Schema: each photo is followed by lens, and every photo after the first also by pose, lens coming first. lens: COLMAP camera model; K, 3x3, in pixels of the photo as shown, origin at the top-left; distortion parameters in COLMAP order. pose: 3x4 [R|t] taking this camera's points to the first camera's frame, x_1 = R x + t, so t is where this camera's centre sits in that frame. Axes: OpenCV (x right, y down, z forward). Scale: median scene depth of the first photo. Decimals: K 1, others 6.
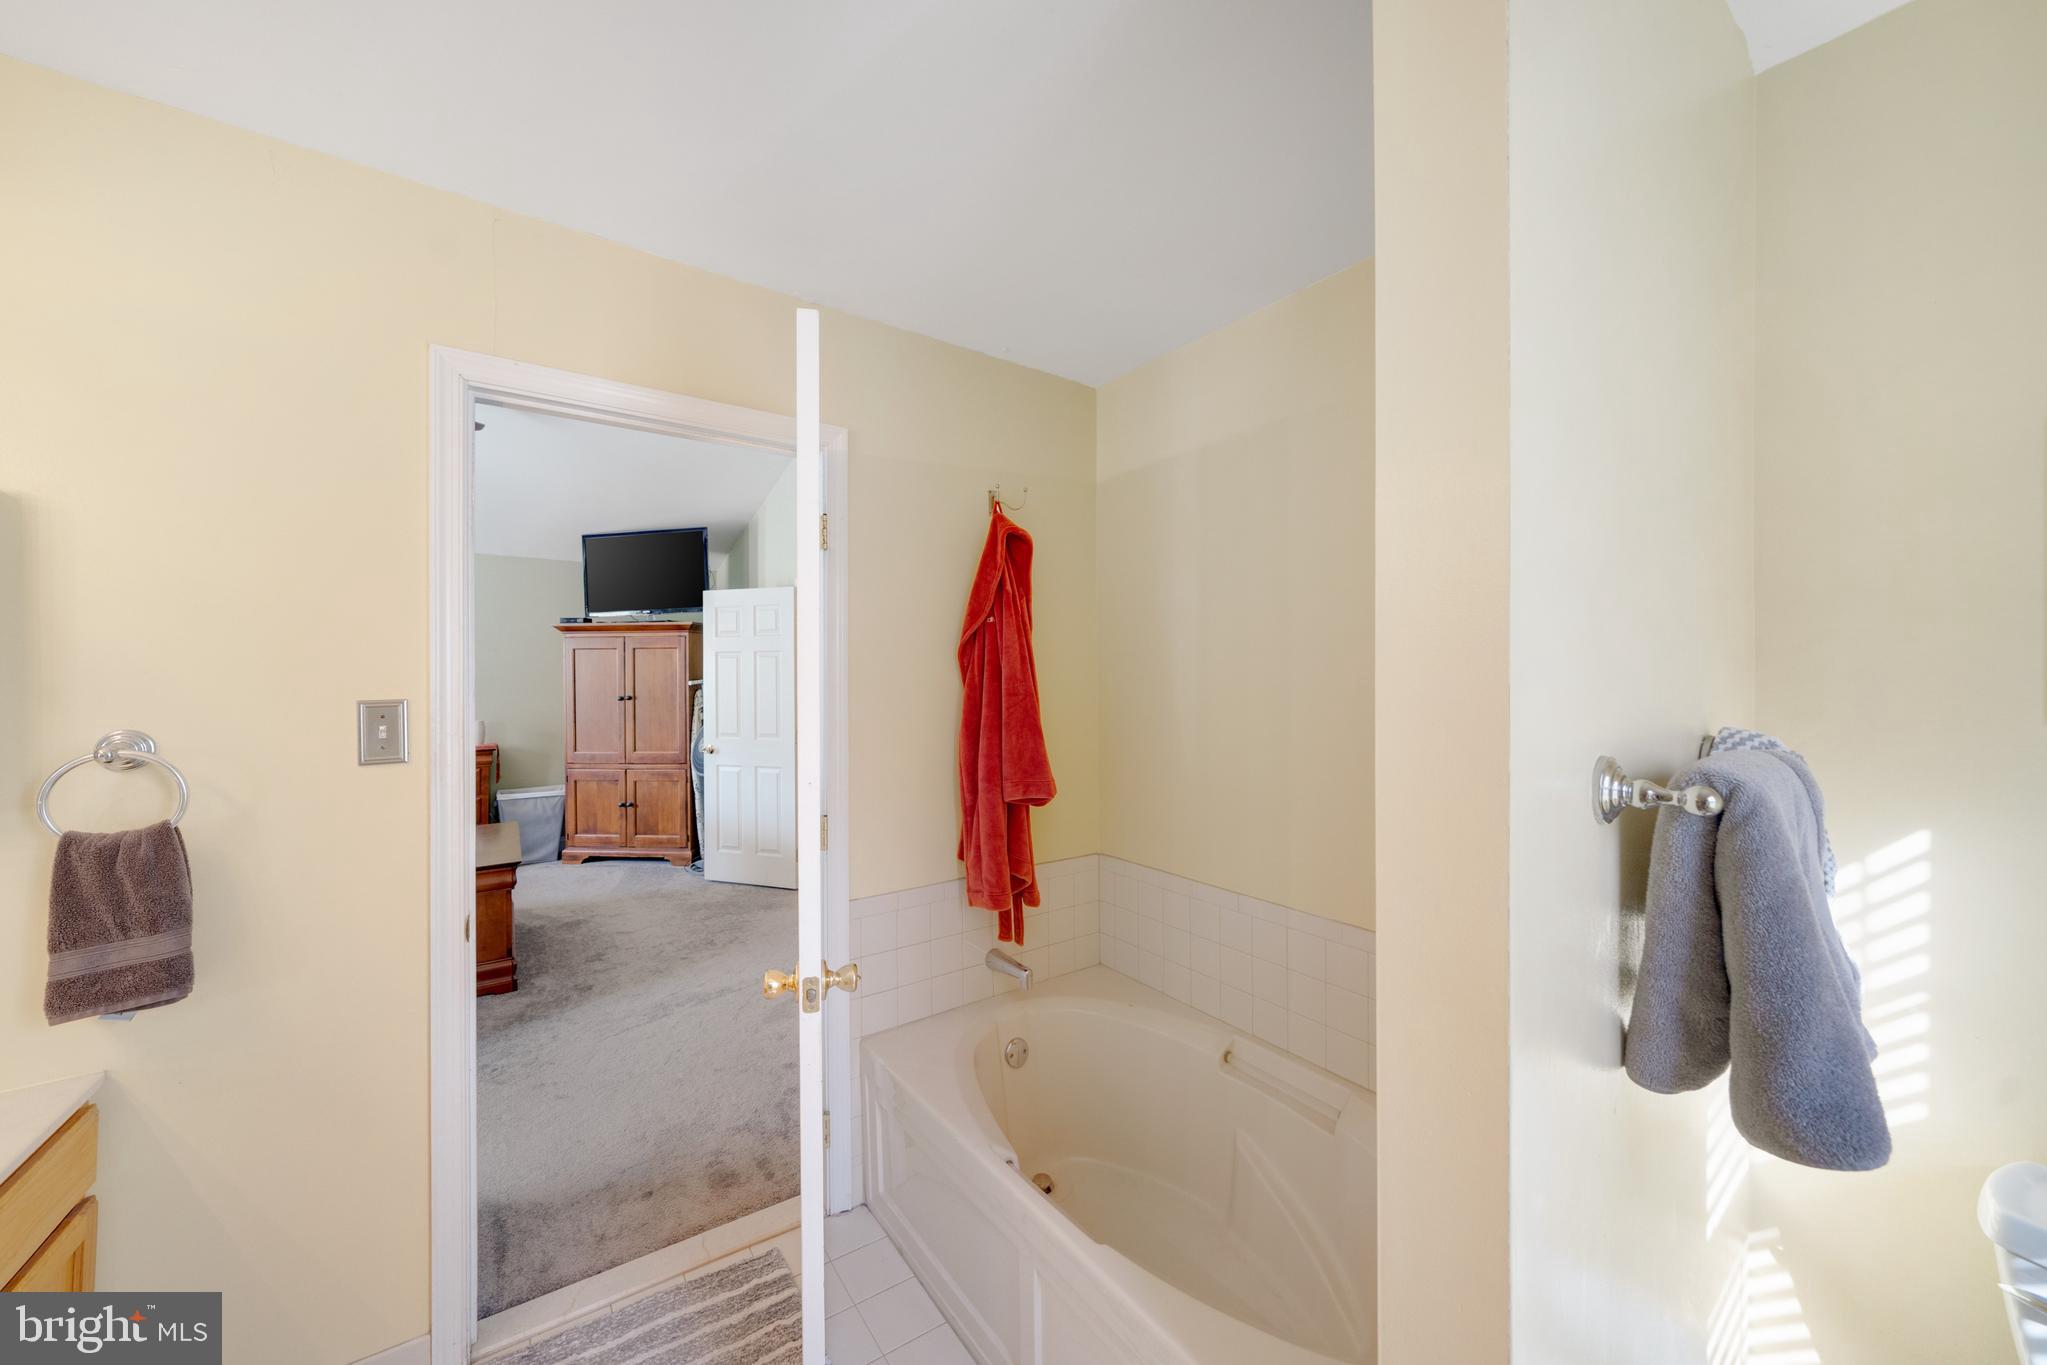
lens RADIAL K [[696.3, 0, 1025.6], [0, 696.3, 674.2], [0, 0, 1]] dist [-0.006612, -0.000196]
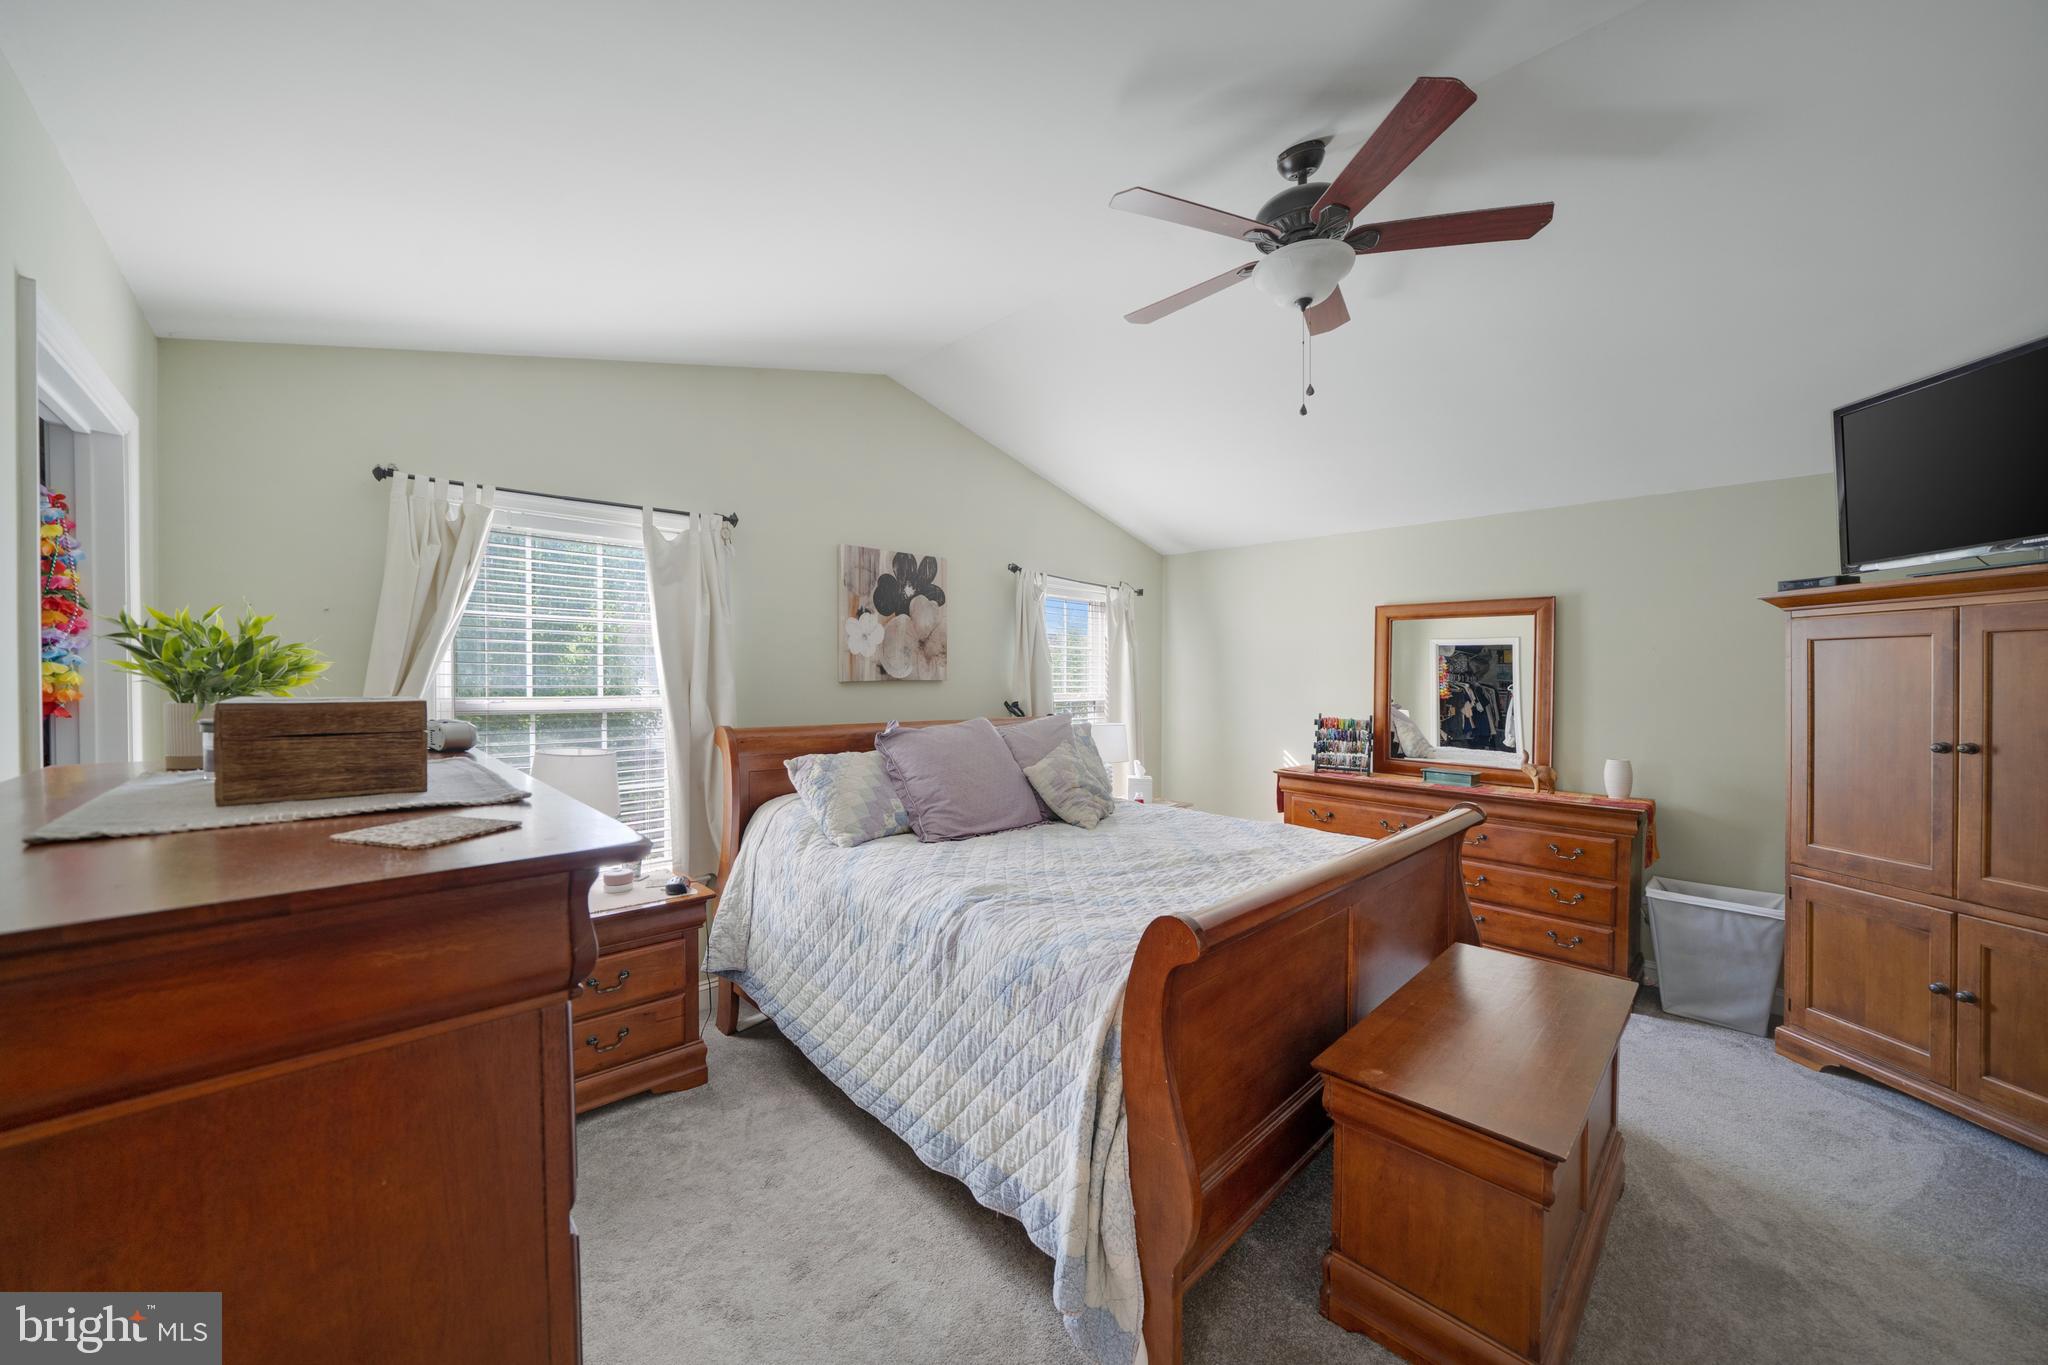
lens RADIAL K [[696.6, 0, 1025.8], [0, 696.6, 679.6], [0, 0, 1]] dist [-0.006612, -0.000196]
pose [[0.137973, 0.007060, -0.990411, -0.231946], [-0.006198, 0.999961, 0.006265, -0.007114], [0.990417, 0.005274, 0.138012, 0.365300]]
